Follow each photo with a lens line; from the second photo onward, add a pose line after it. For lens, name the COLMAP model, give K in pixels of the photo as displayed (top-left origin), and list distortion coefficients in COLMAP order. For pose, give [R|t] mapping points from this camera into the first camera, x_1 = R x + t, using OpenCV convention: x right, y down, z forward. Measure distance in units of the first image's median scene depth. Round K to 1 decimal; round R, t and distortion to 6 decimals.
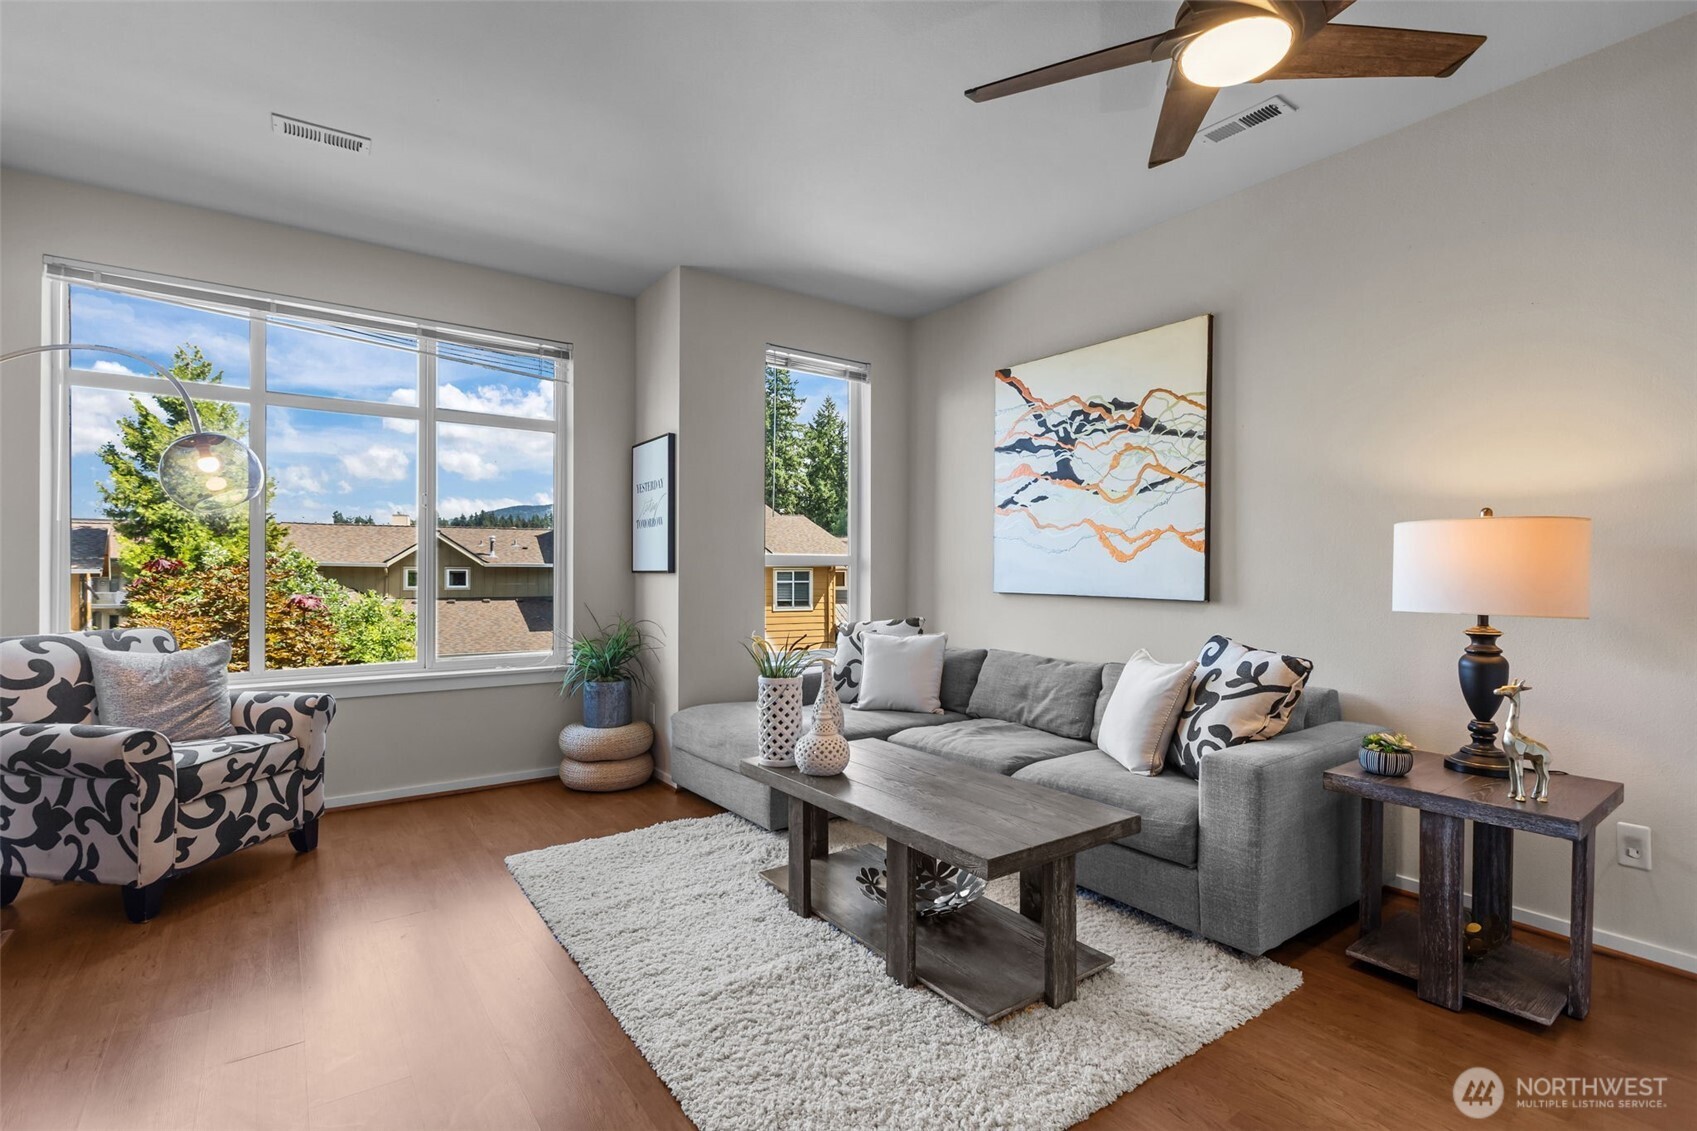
lens RADIAL K [[789.1, 0, 845.6], [0, 789.1, 578.4], [0, 0, 1]] dist [-0.001043, 0.000476]
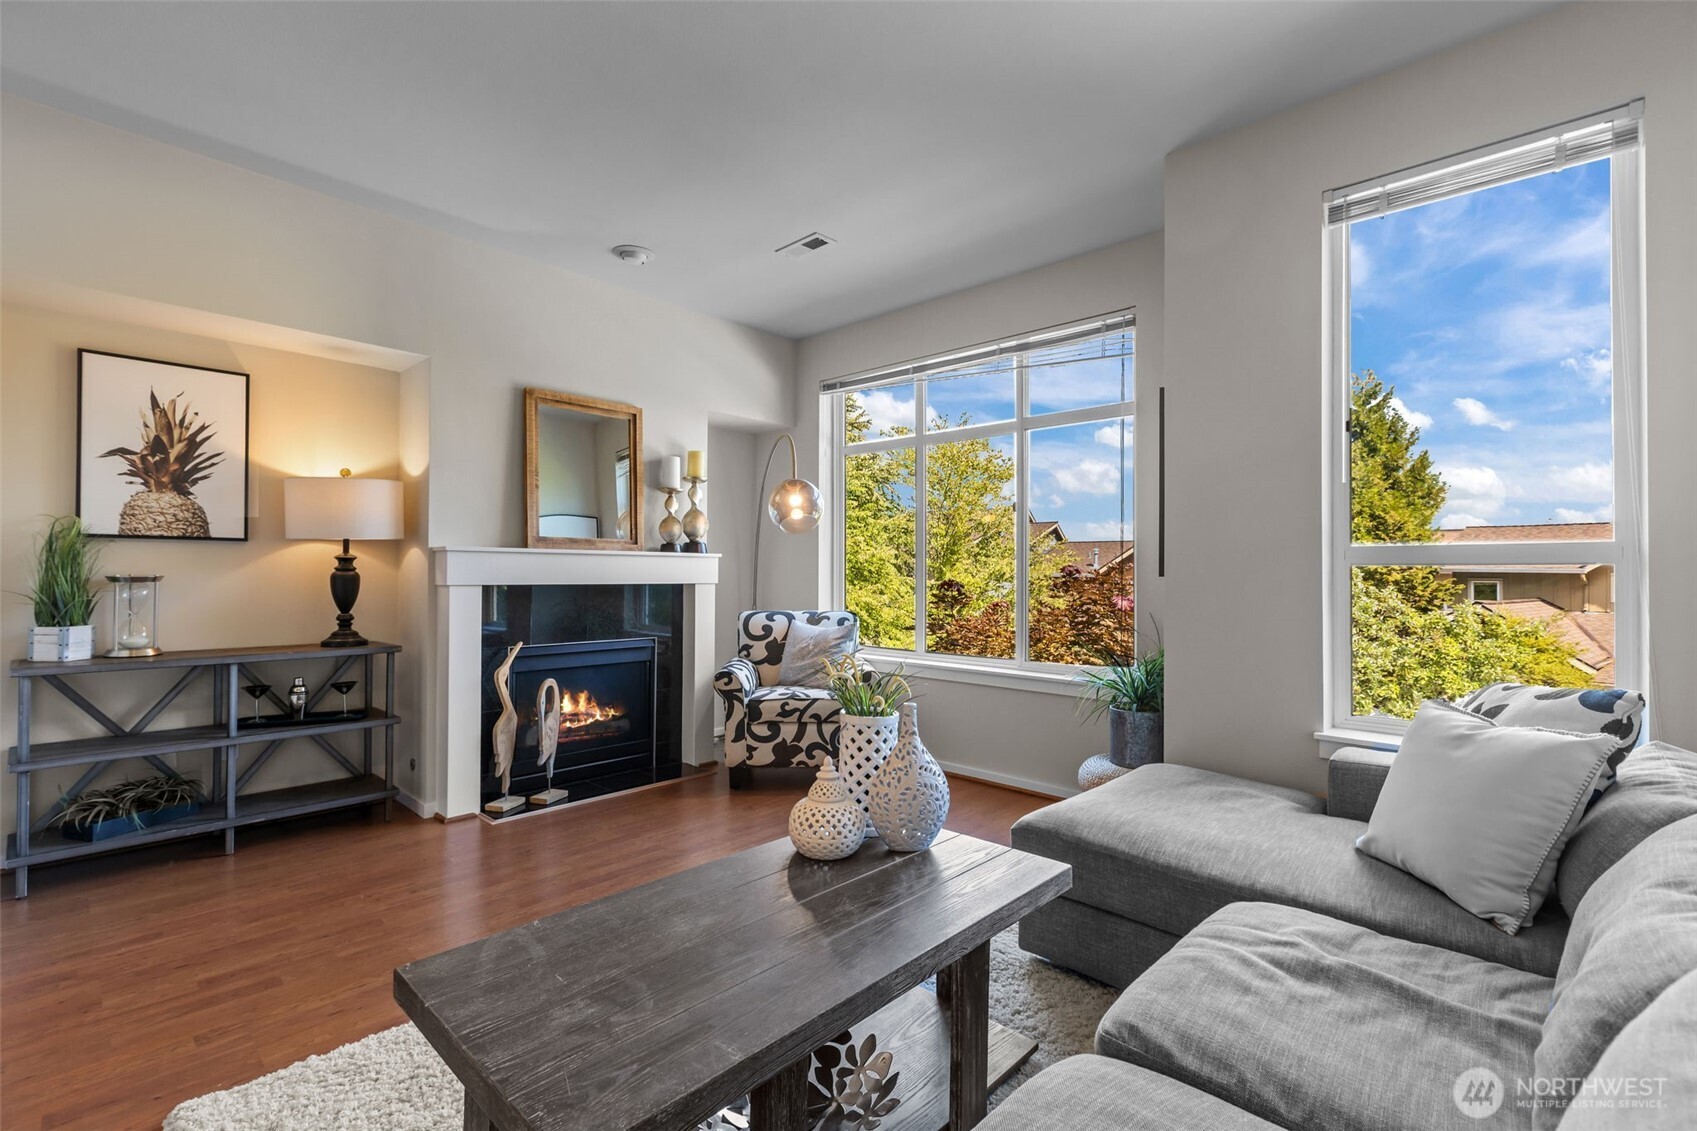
lens RADIAL K [[748.1, 0, 842.1], [0, 748.1, 572.4], [0, 0, 1]] dist [0.006127, 0.000520]
pose [[0.178953, -0.001654, -0.983856, 0.528567], [-0.013489, 0.999900, -0.004135, -0.005709], [0.983765, 0.014011, 0.178912, 0.750878]]
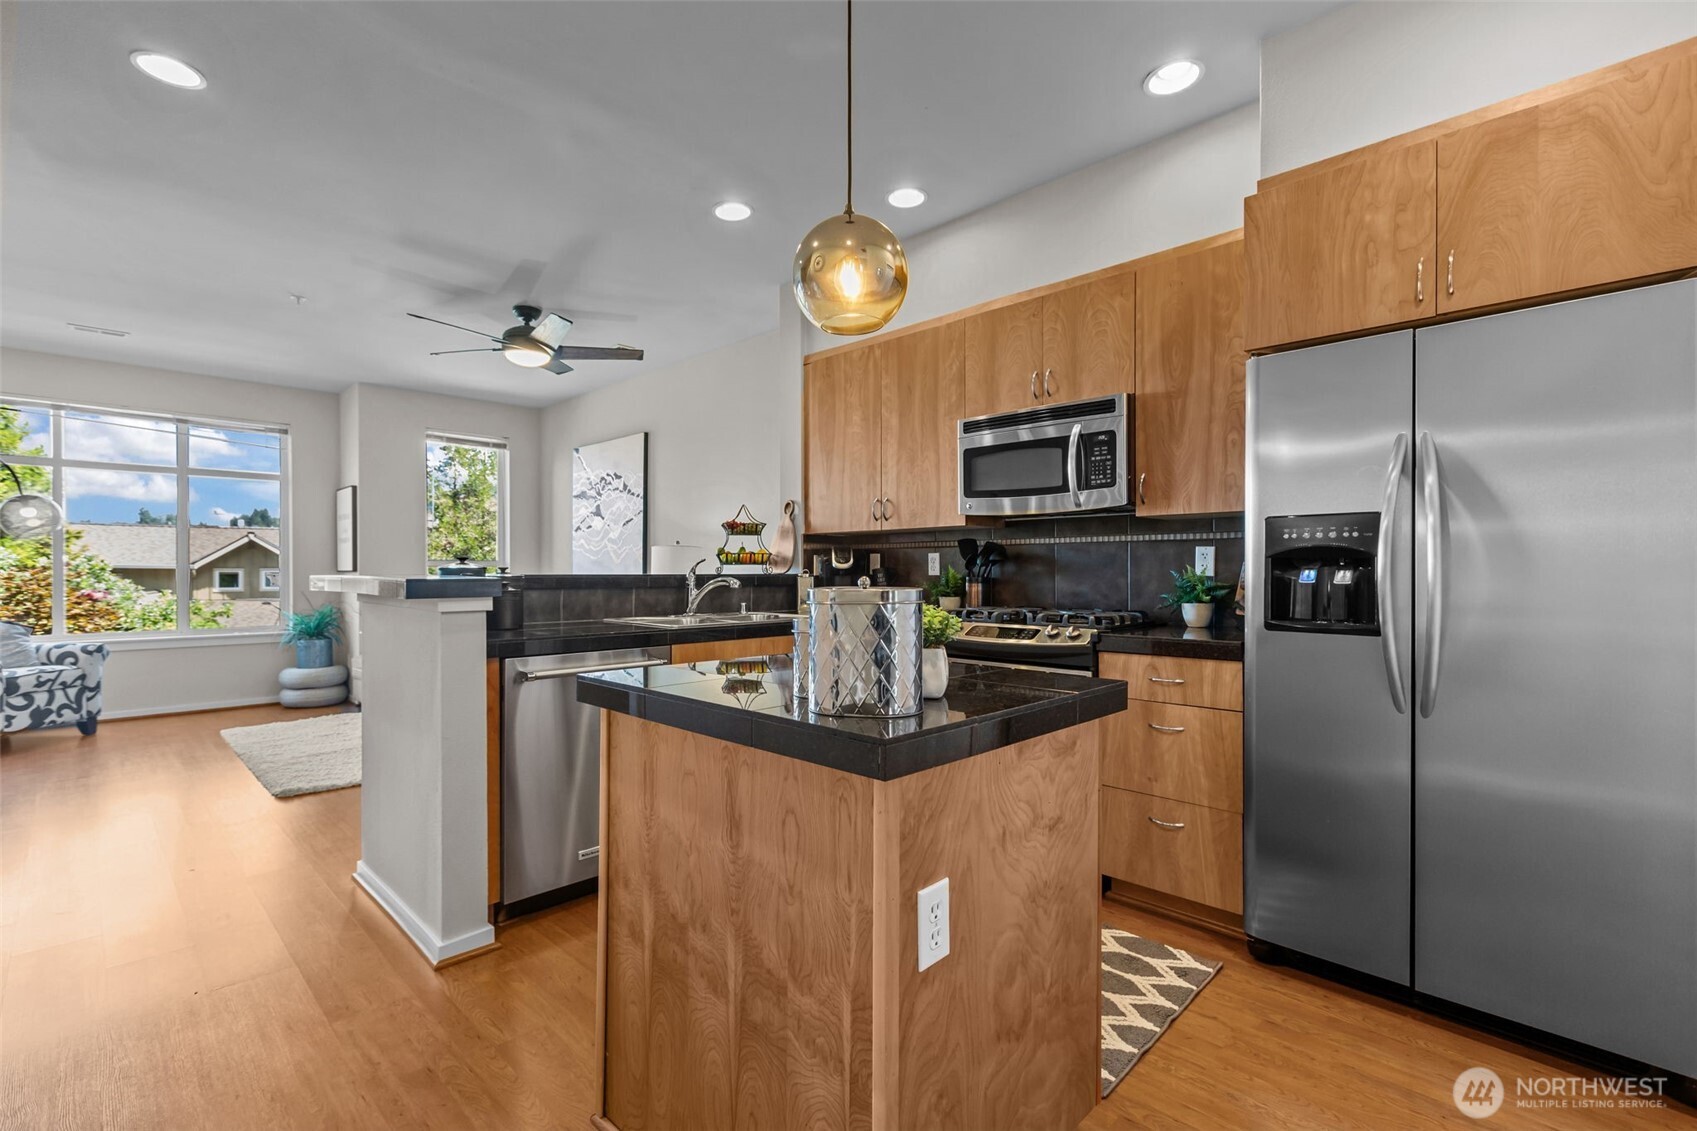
lens RADIAL K [[748.1, 0, 842.1], [0, 748.1, 572.4], [0, 0, 1]] dist [0.006127, 0.000520]
pose [[0.984981, -0.007383, 0.172503, 0.655842], [0.008154, 0.999960, -0.003763, 0.011486], [-0.172468, 0.005114, 0.985002, -0.905555]]
